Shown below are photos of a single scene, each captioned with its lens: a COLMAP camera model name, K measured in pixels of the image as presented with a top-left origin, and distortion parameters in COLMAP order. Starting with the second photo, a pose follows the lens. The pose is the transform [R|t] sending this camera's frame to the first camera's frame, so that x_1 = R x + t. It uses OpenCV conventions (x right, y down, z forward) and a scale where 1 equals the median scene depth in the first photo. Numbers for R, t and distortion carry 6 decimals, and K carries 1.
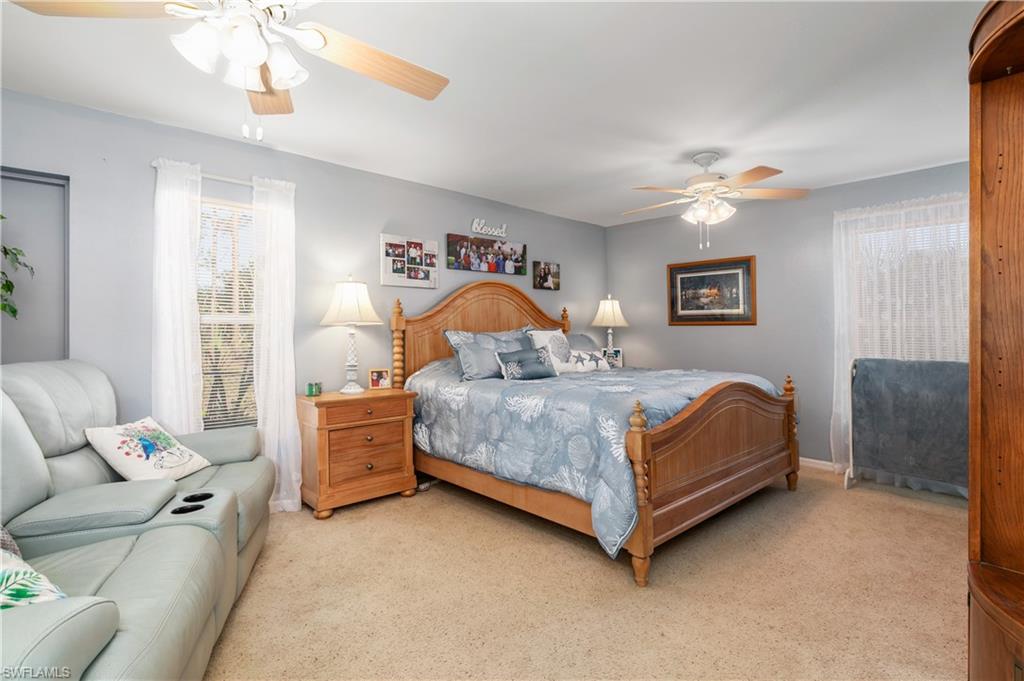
lens RADIAL K [[481.4, 0, 509.9], [0, 481.4, 333.3], [0, 0, 1]] dist [0.000816, 0.000031]
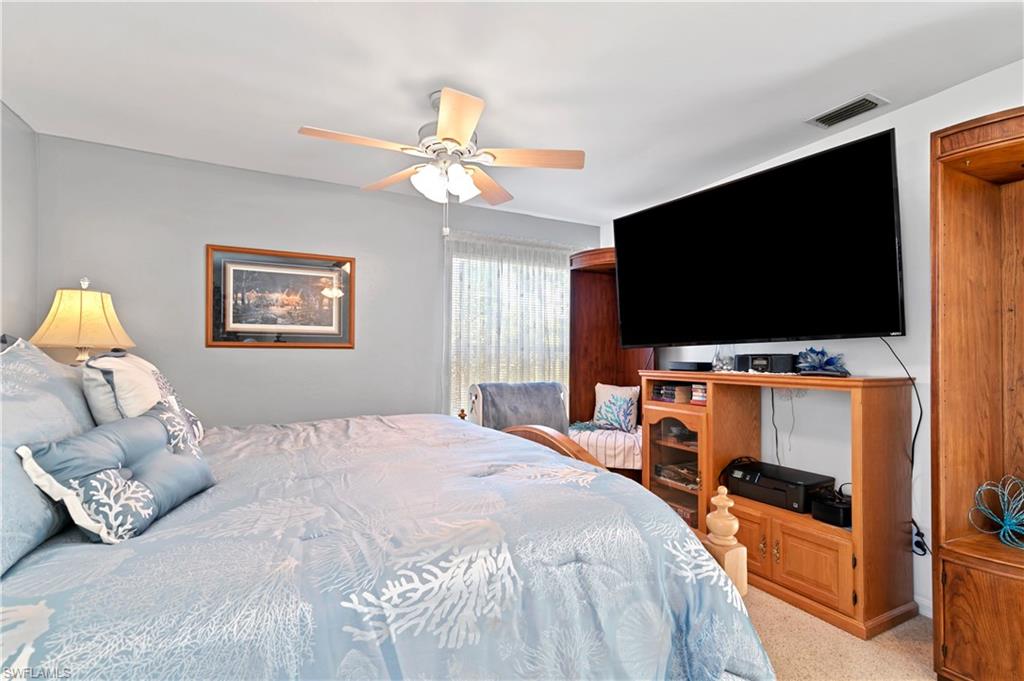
lens RADIAL K [[481.4, 0, 510.7], [0, 481.4, 344.3], [0, 0, 1]] dist [0.008685, -0.000106]
pose [[0.244877, 0.022799, 0.969286, -0.158691], [0.005243, 0.999678, -0.024838, -0.003539], [-0.969540, 0.011164, 0.244678, 0.527137]]
